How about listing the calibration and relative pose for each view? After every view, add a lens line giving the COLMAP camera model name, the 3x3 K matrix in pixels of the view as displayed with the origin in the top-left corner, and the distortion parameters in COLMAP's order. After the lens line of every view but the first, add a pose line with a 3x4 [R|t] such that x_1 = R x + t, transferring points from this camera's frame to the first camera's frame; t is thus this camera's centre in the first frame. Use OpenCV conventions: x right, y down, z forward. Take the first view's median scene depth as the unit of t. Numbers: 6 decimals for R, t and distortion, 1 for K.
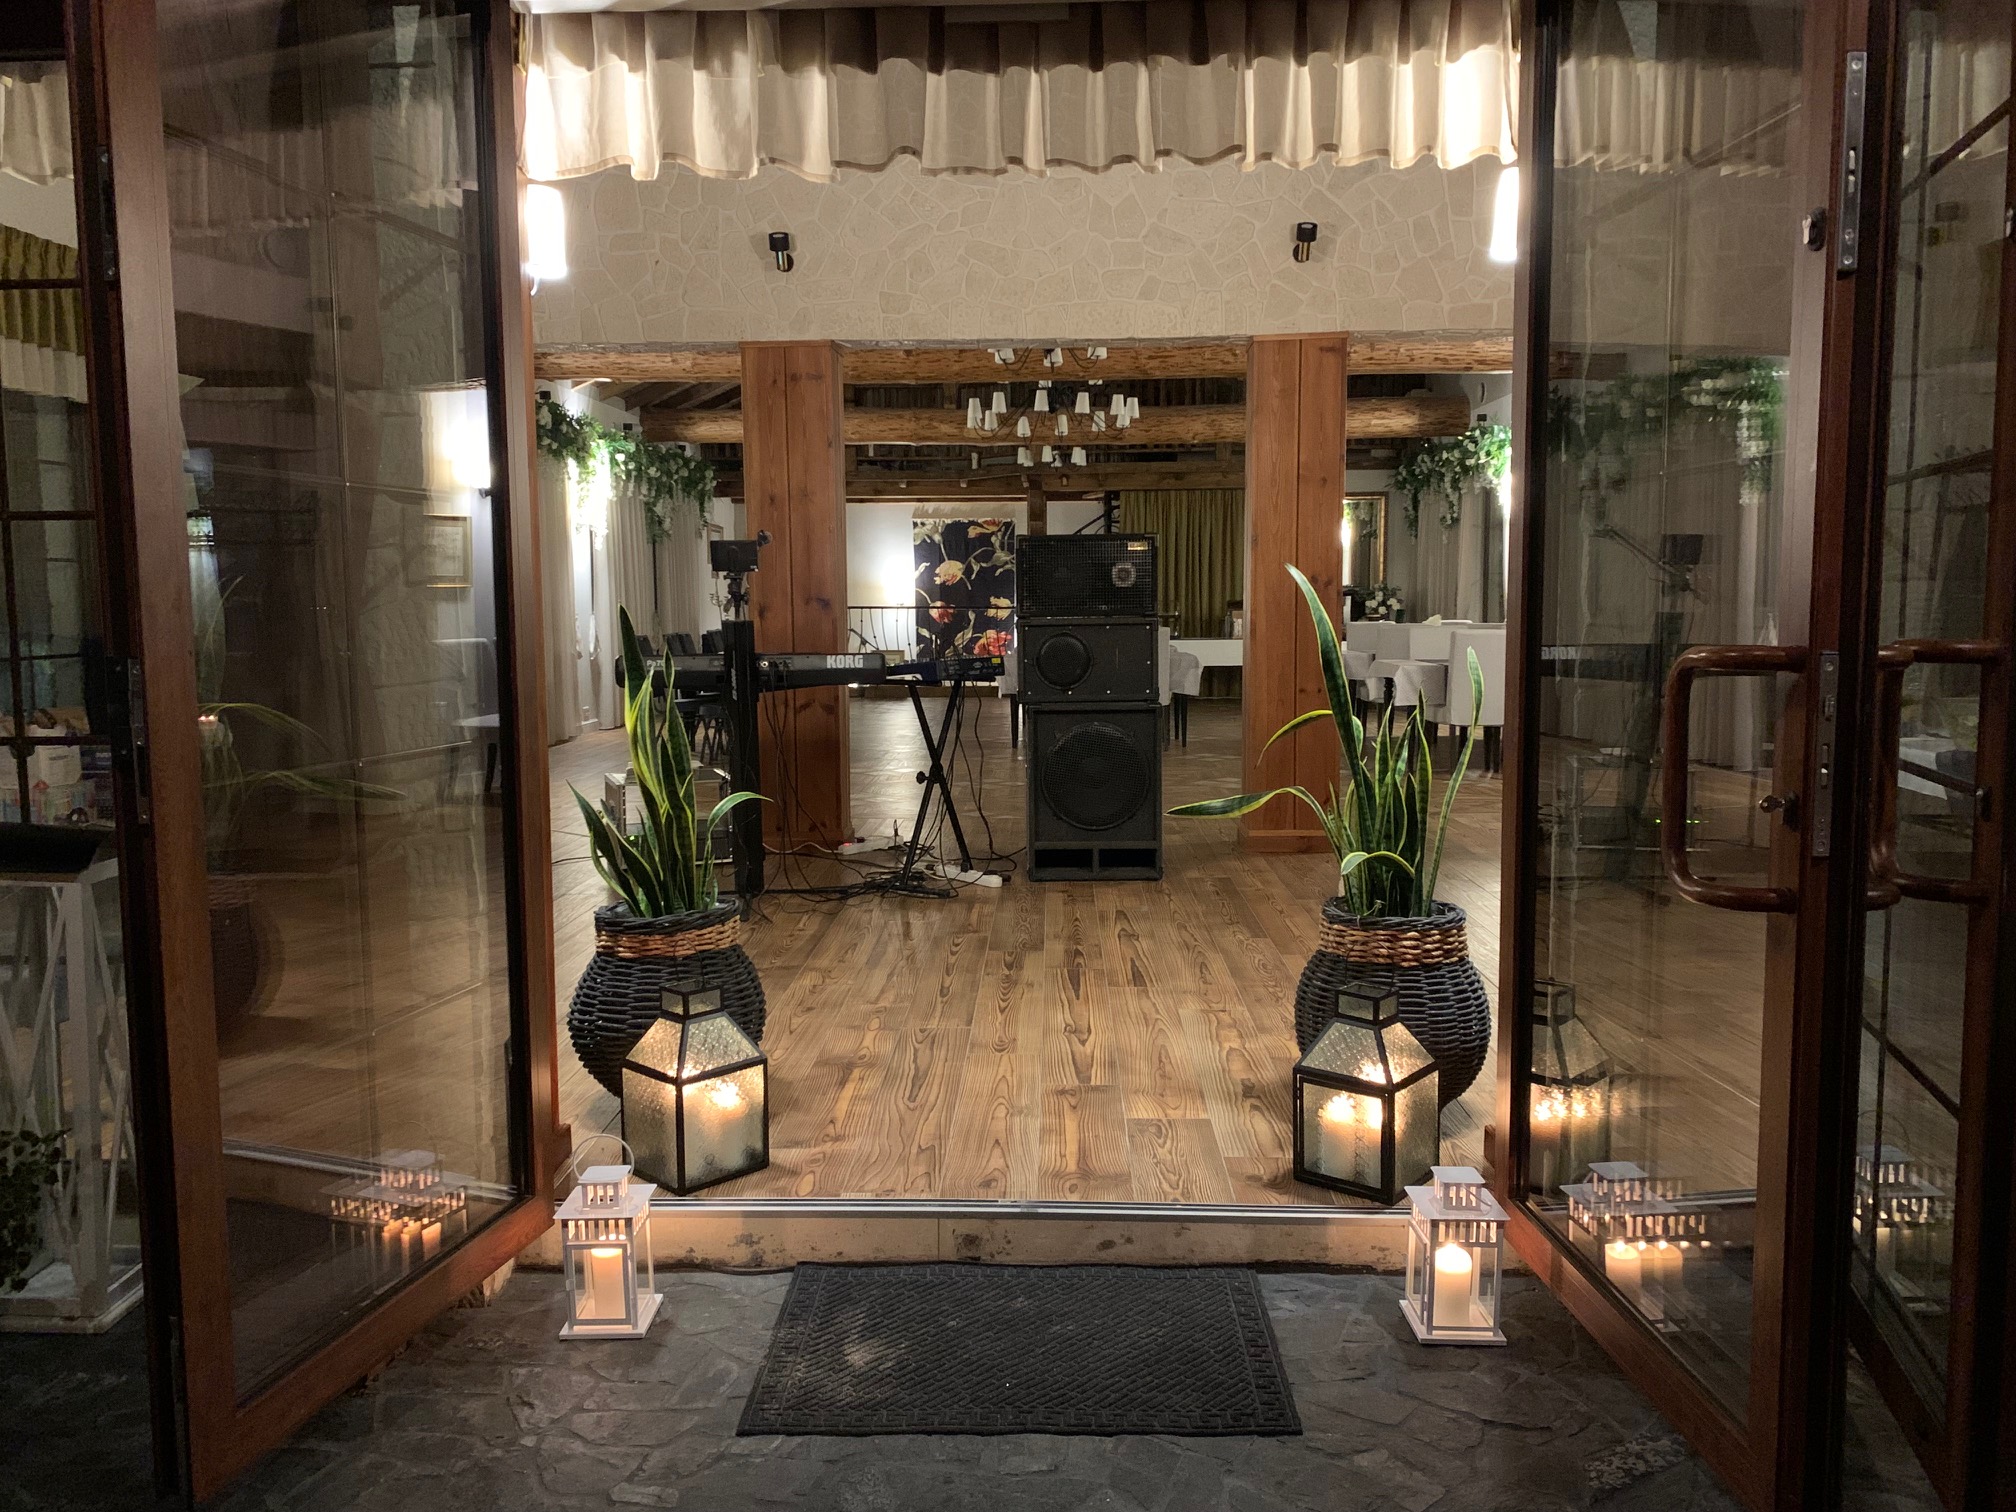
lens RADIAL K [[1517.4, 0, 991.7], [0, 1517.4, 757.1], [0, 0, 1]] dist [0.009480, -0.001353]
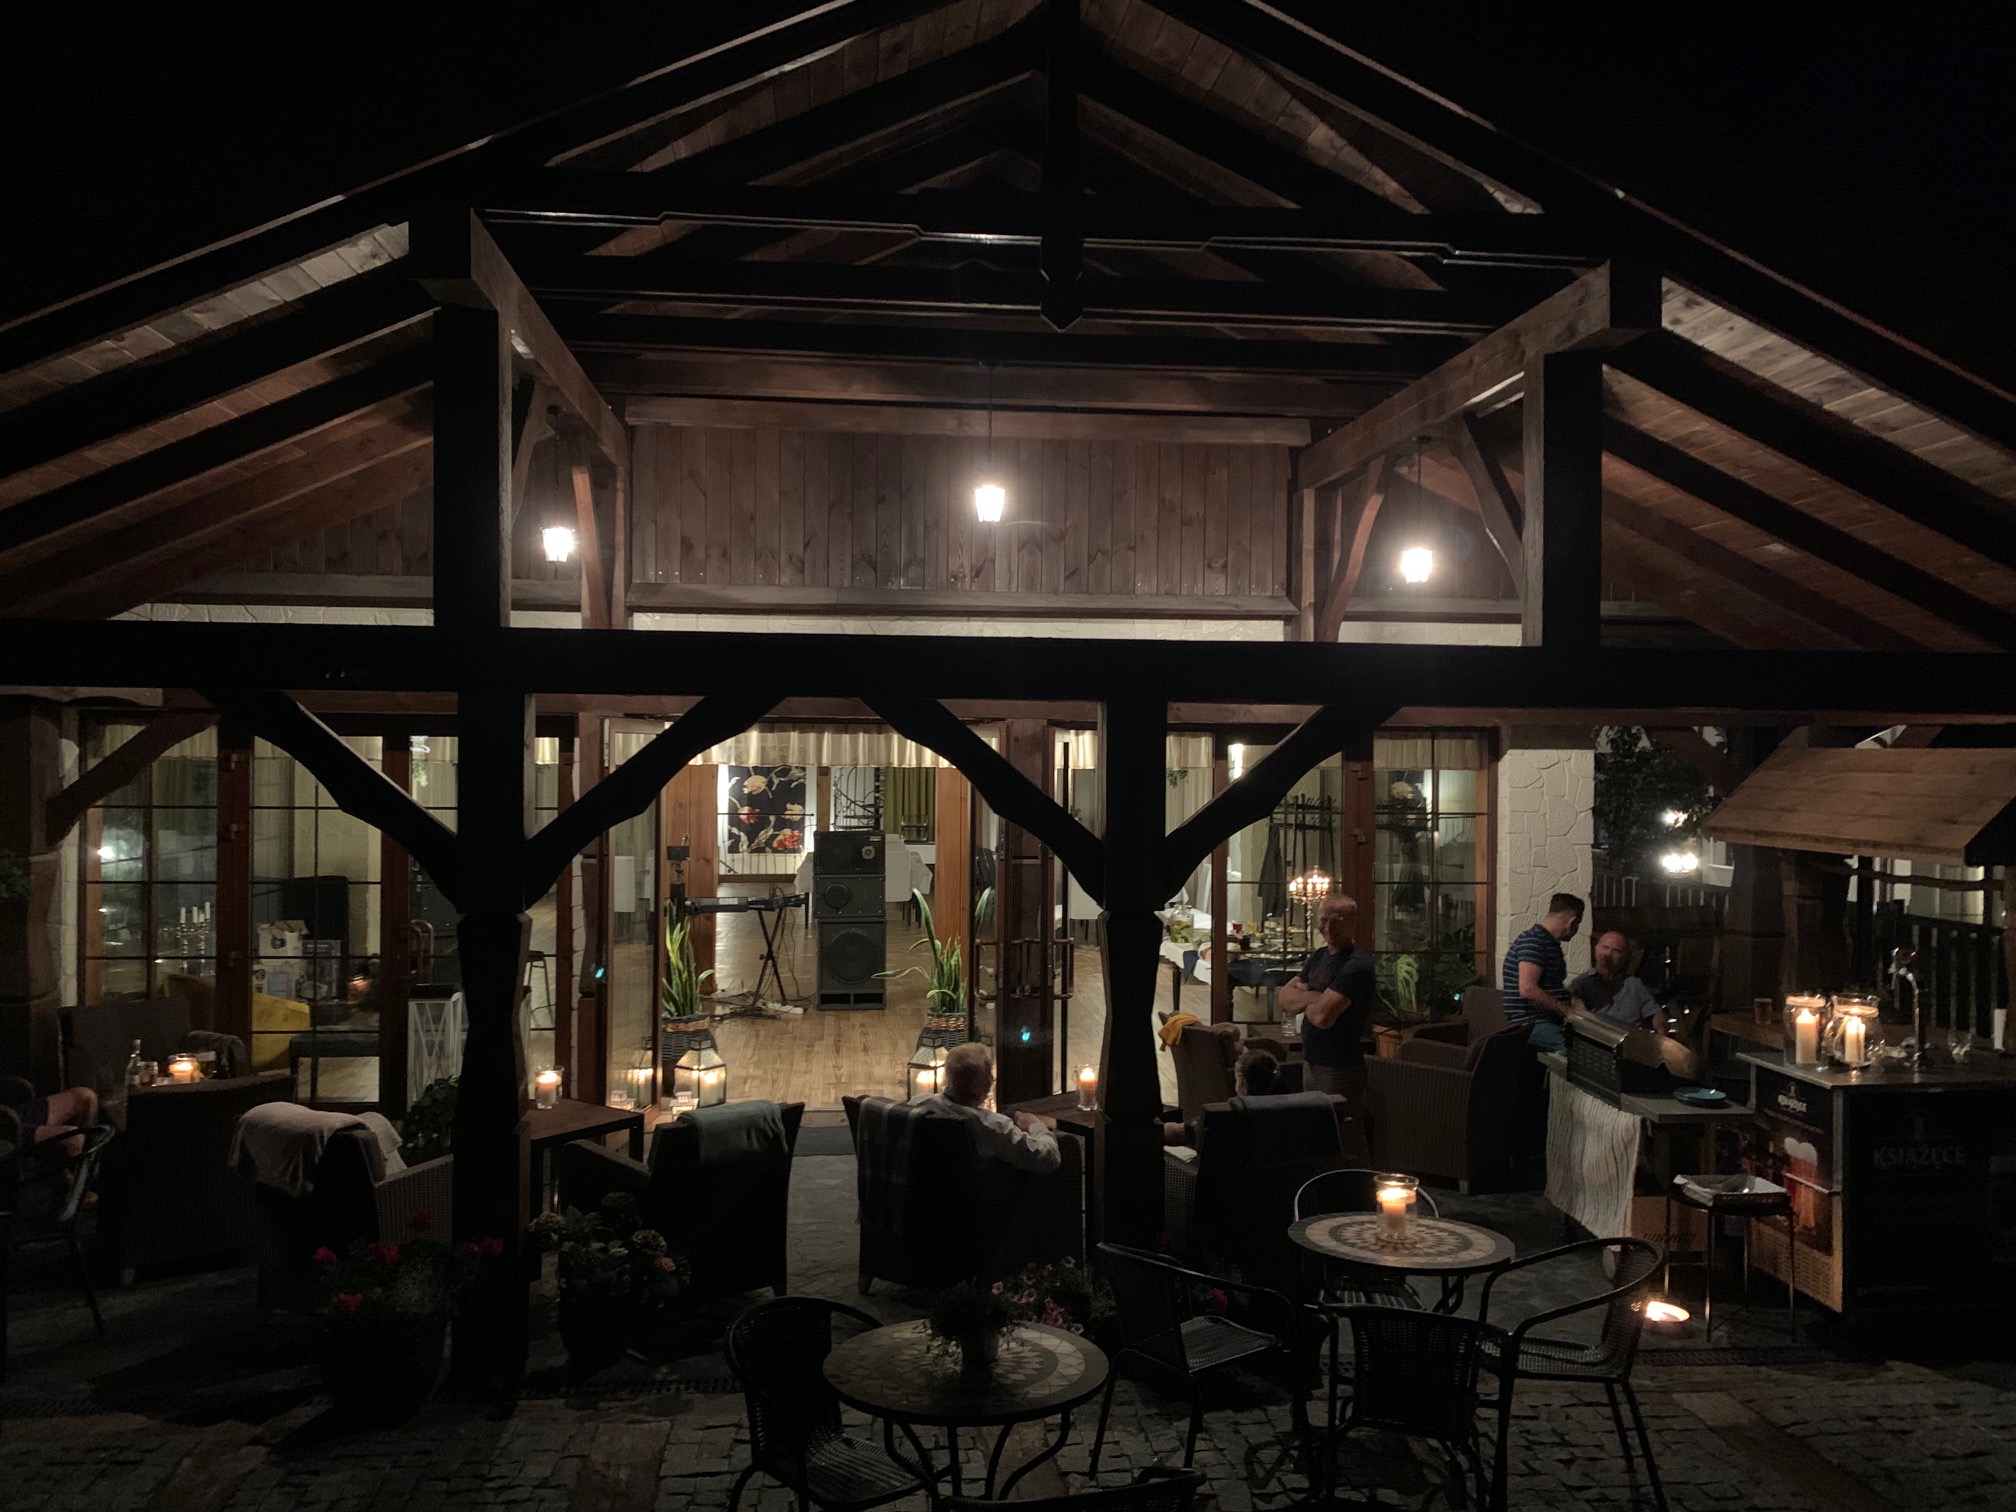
lens RADIAL K [[1517.4, 0, 1022.0], [0, 1517.4, 748.8], [0, 0, 1]] dist [0.009480, -0.001353]
pose [[0.987003, 0.019486, 0.159513, -0.030685], [-0.002398, 0.994296, -0.106629, -0.041938], [-0.160681, 0.104861, 0.981420, -0.918684]]
